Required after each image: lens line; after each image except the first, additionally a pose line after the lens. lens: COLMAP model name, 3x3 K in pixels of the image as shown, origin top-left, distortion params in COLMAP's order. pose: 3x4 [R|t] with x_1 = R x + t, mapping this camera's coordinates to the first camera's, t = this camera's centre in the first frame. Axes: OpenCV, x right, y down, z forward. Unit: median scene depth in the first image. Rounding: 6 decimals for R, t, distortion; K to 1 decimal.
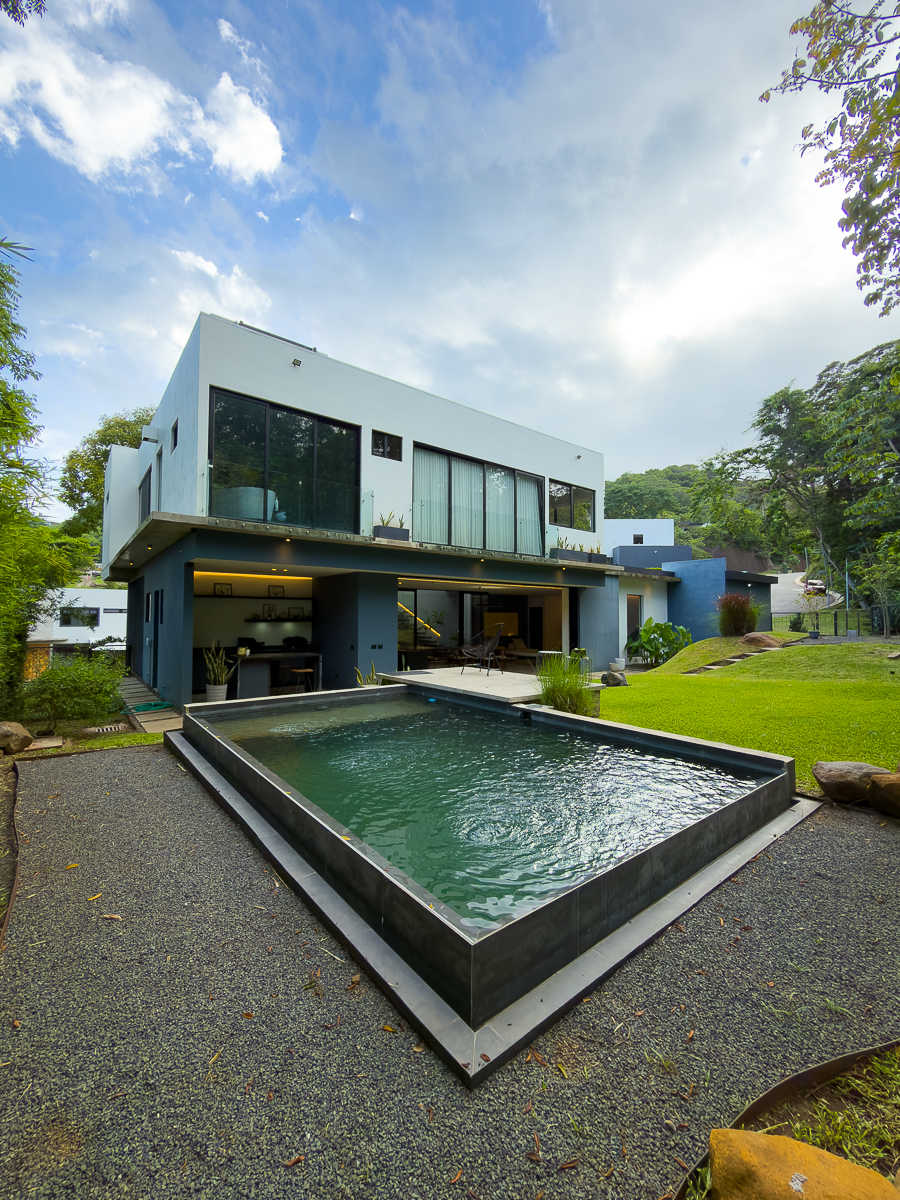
lens RADIAL K [[480.1, 0, 450.0], [0, 480.1, 600.0], [0, 0, 1]] dist [-0.001276, -0.000268]
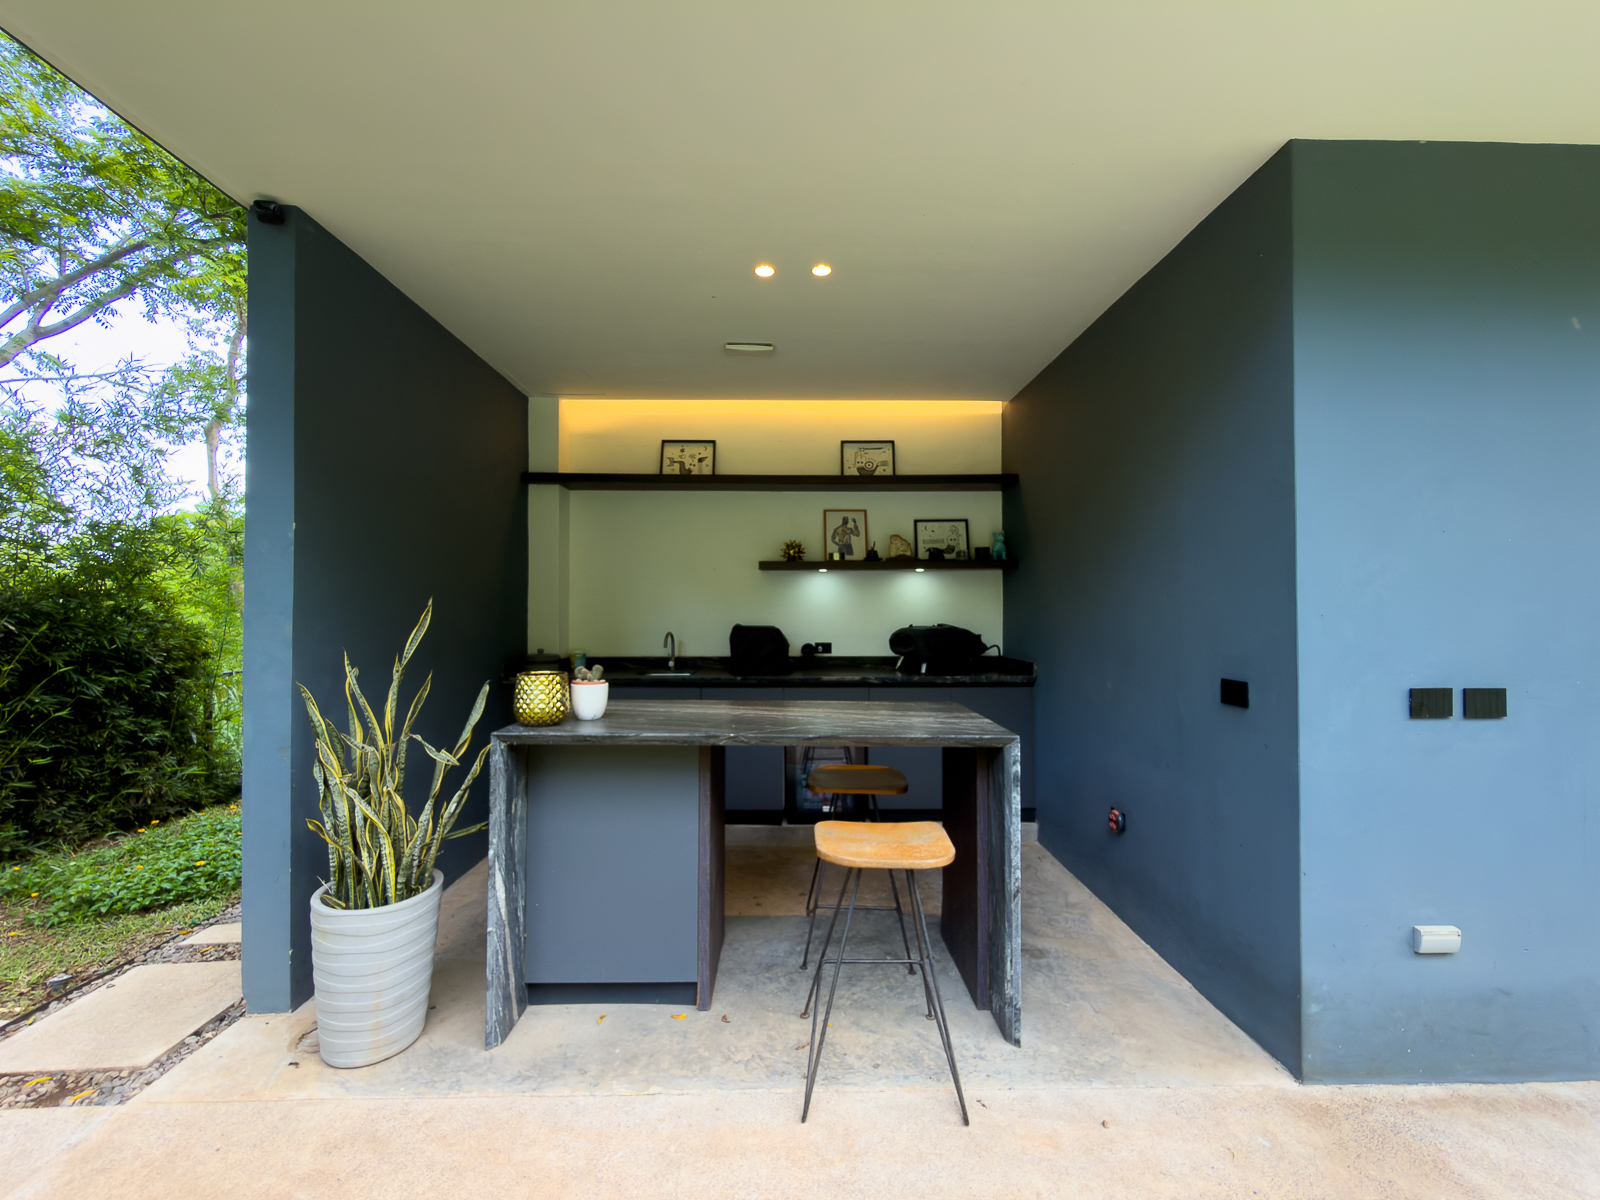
lens RADIAL K [[640.1, 0, 800.0], [0, 640.1, 600.0], [0, 0, 1]] dist [-0.001276, -0.000268]
pose [[0.794886, -0.012412, -0.606632, -0.172880], [0.022493, 0.999706, 0.009019, 0.058587], [0.606342, -0.020814, 0.794931, 0.691169]]
